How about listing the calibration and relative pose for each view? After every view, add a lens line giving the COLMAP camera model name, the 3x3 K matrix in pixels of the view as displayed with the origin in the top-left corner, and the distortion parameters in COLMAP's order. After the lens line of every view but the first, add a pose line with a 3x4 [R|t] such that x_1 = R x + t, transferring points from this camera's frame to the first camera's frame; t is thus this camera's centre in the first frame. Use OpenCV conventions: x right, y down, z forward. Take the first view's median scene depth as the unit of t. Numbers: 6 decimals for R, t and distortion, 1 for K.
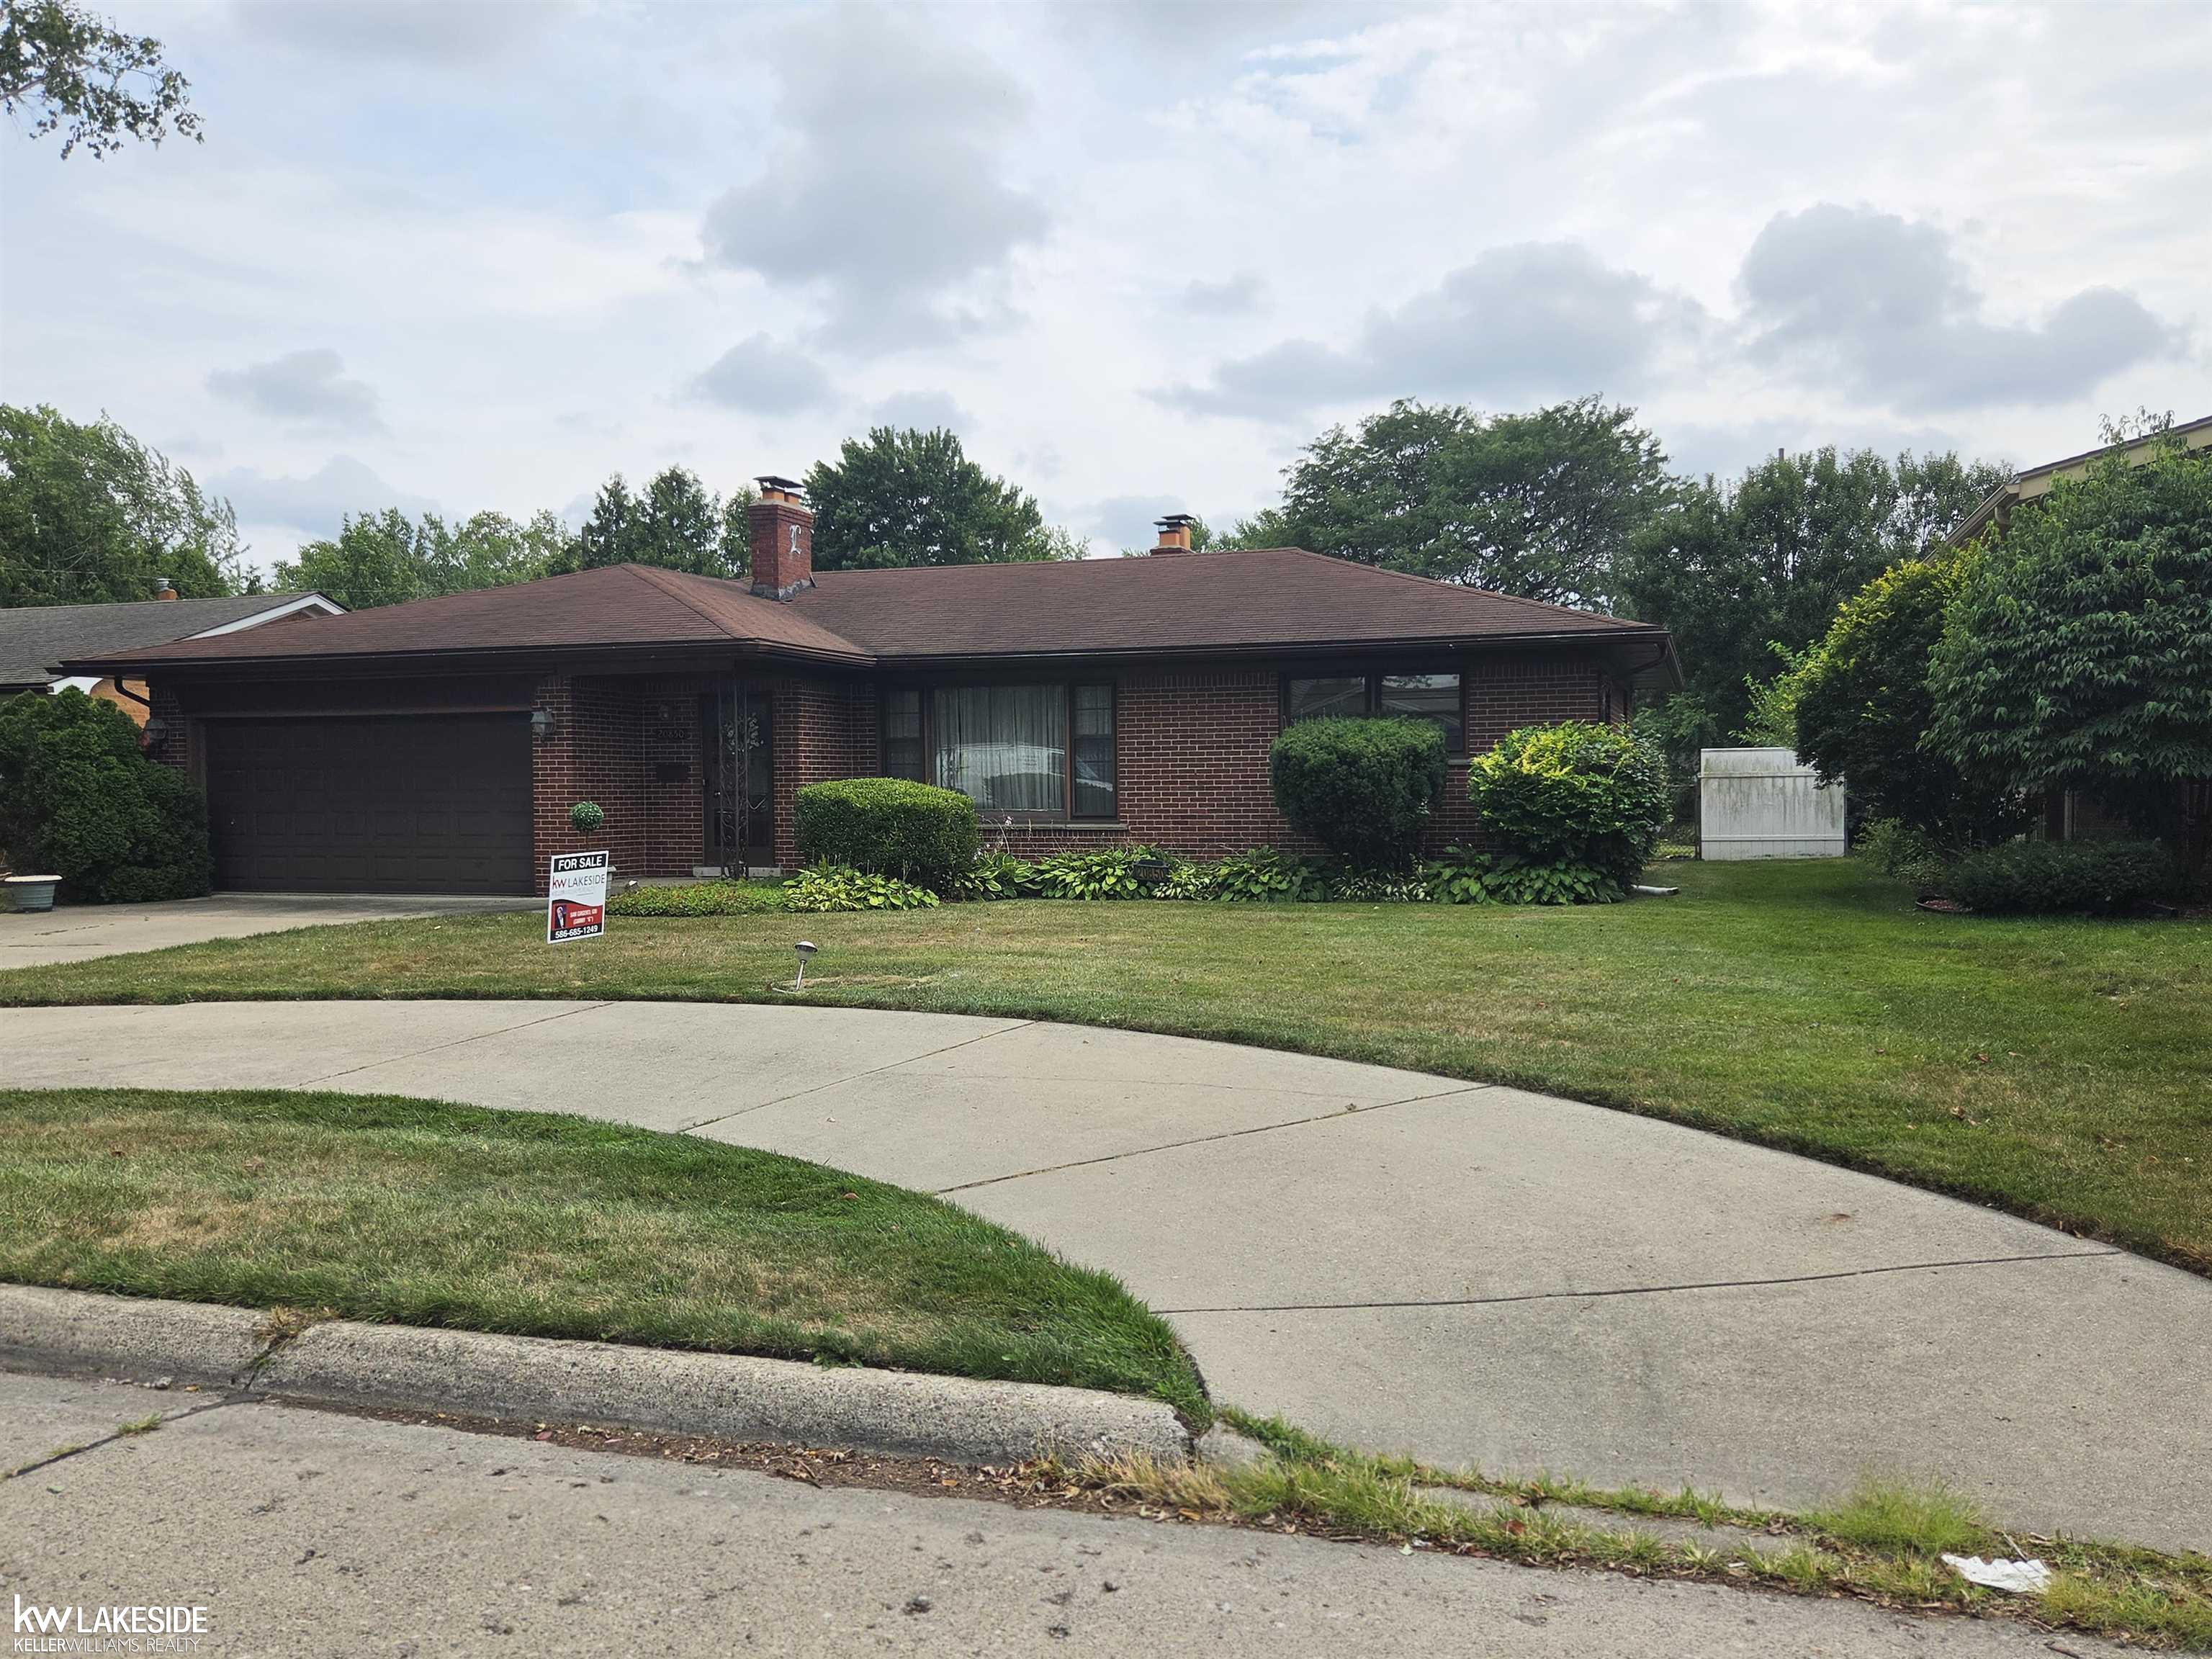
lens RADIAL K [[1708.5, 0, 1106.0], [0, 1708.5, 829.5], [0, 0, 1]] dist [0.035071, -0.000224]
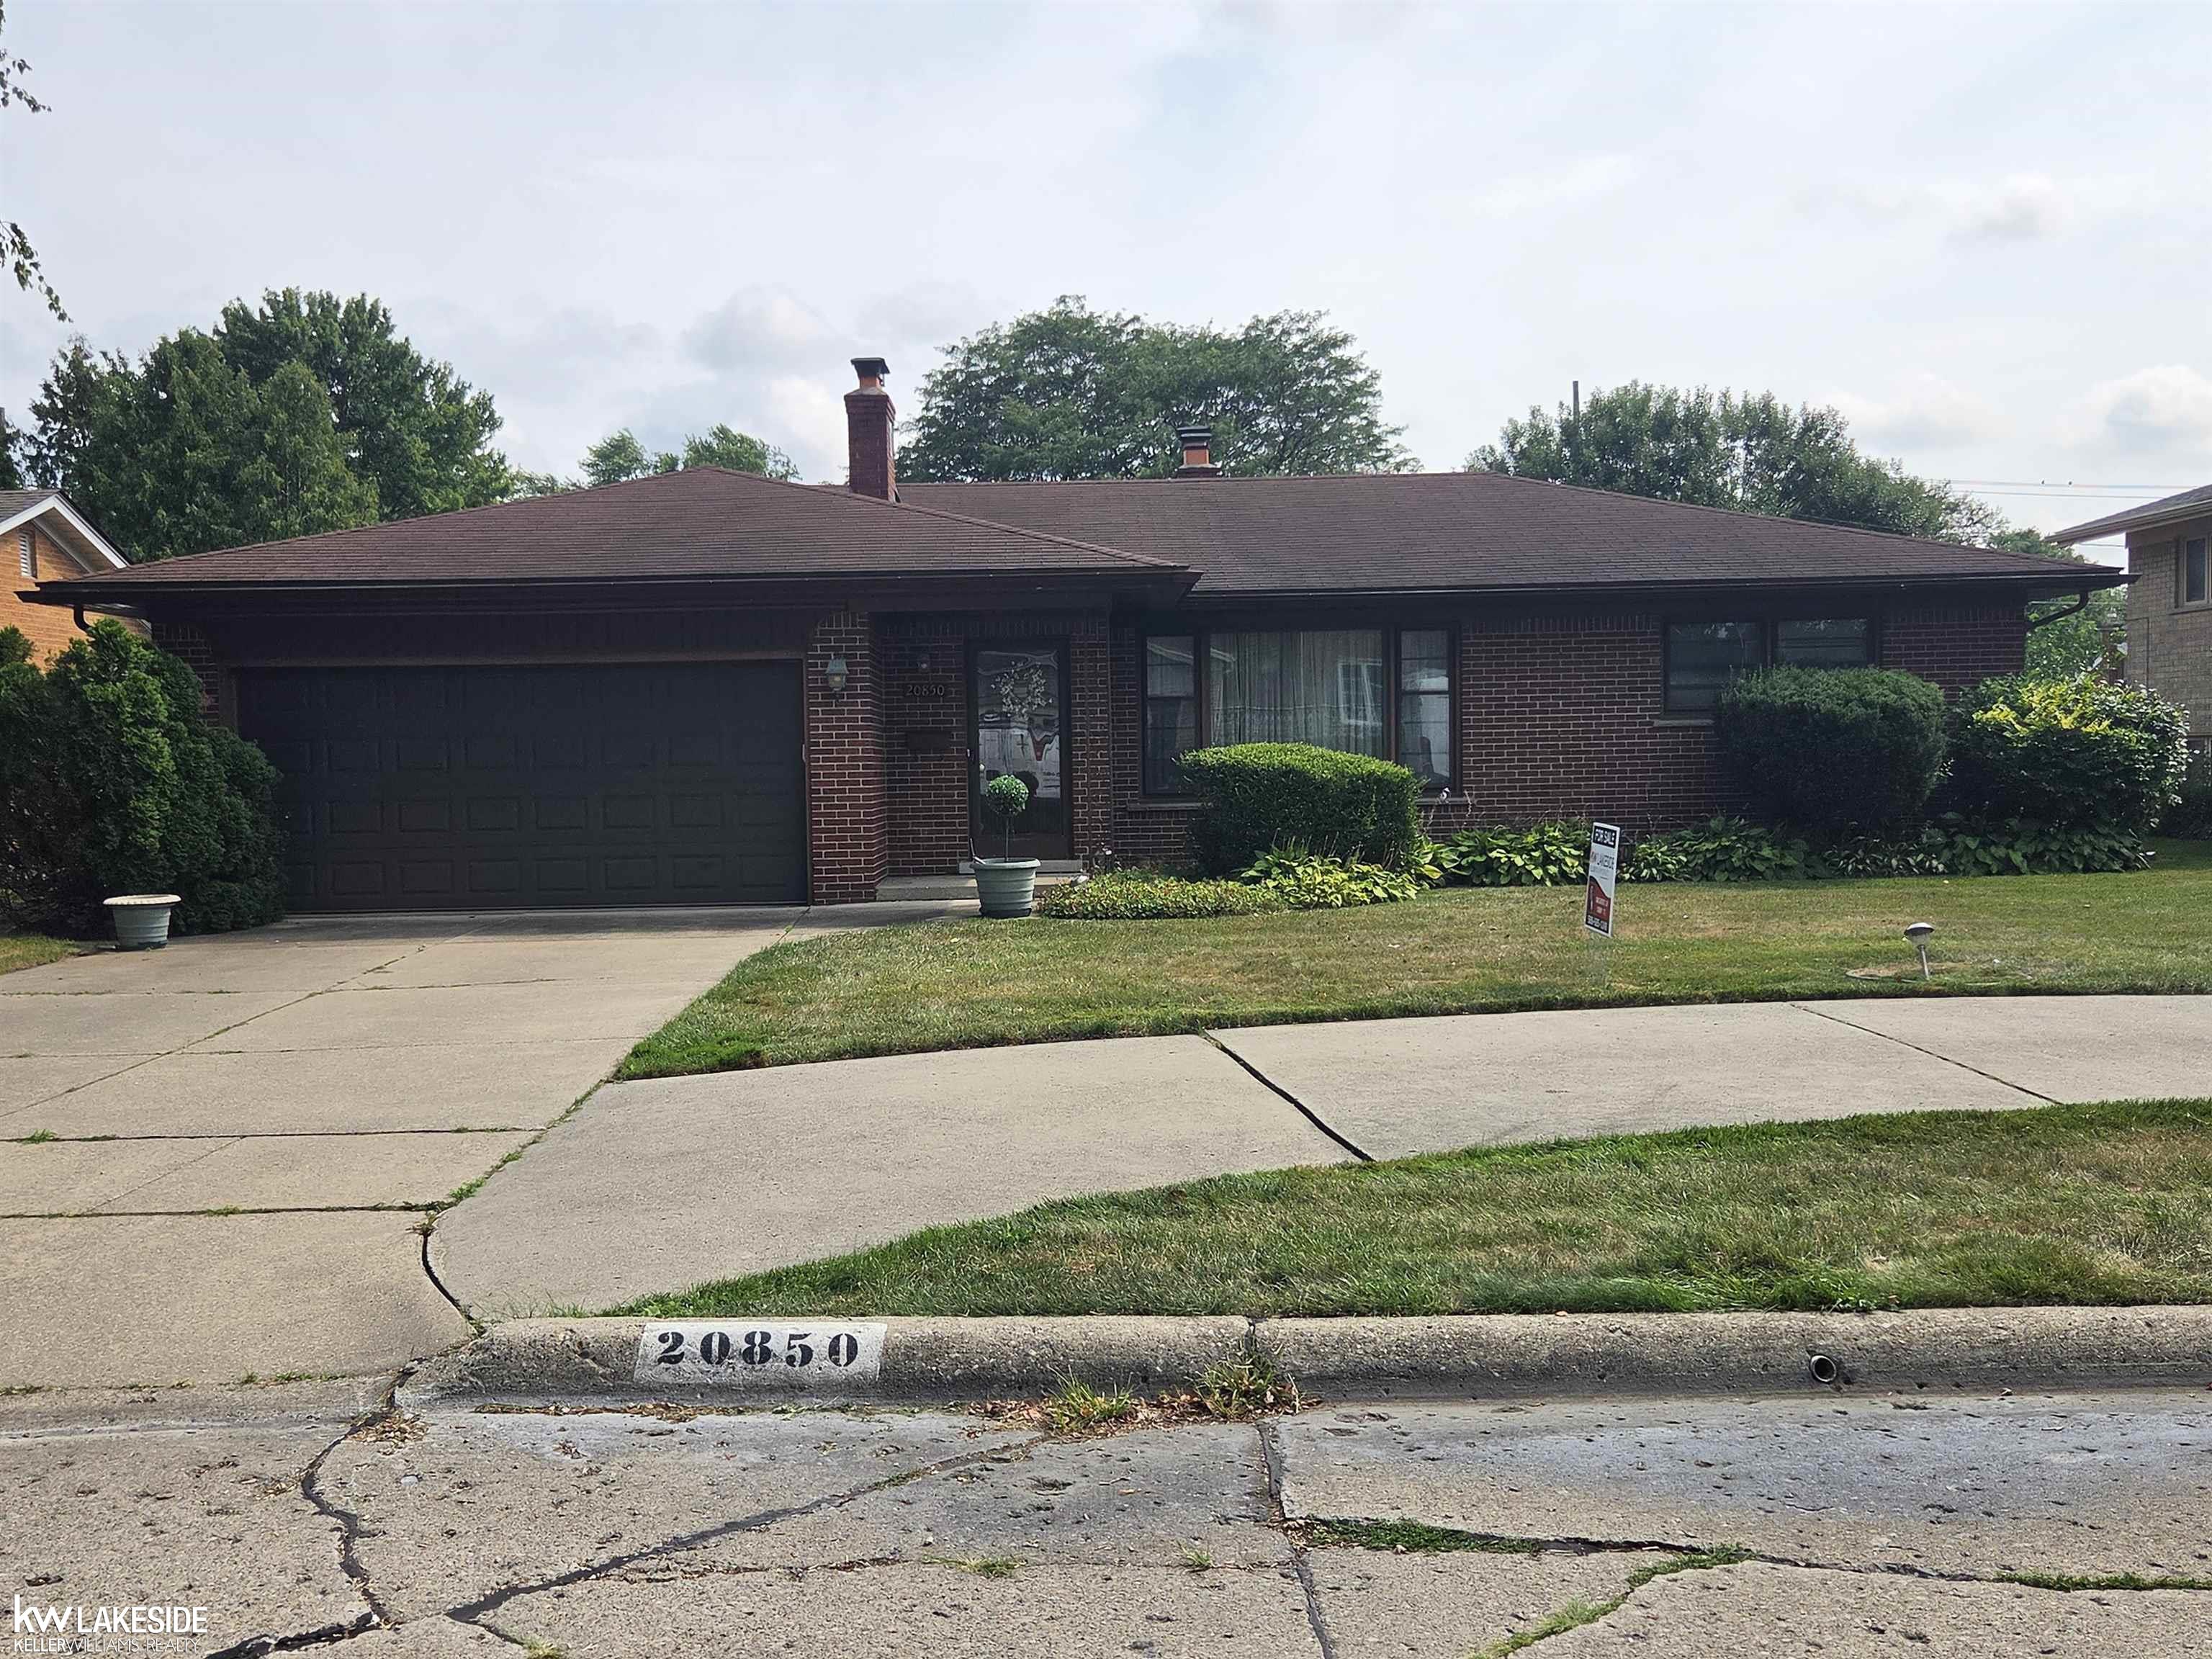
lens RADIAL K [[2187.0, 0, 1106.0], [0, 2187.0, 829.5], [0, 0, 1]] dist [0.011823, -0.003446]
pose [[0.944829, -0.020609, 0.326916, -0.495528], [0.021766, 0.999763, 0.000120, 0.007802], [-0.326841, 0.007002, 0.945053, 0.056437]]
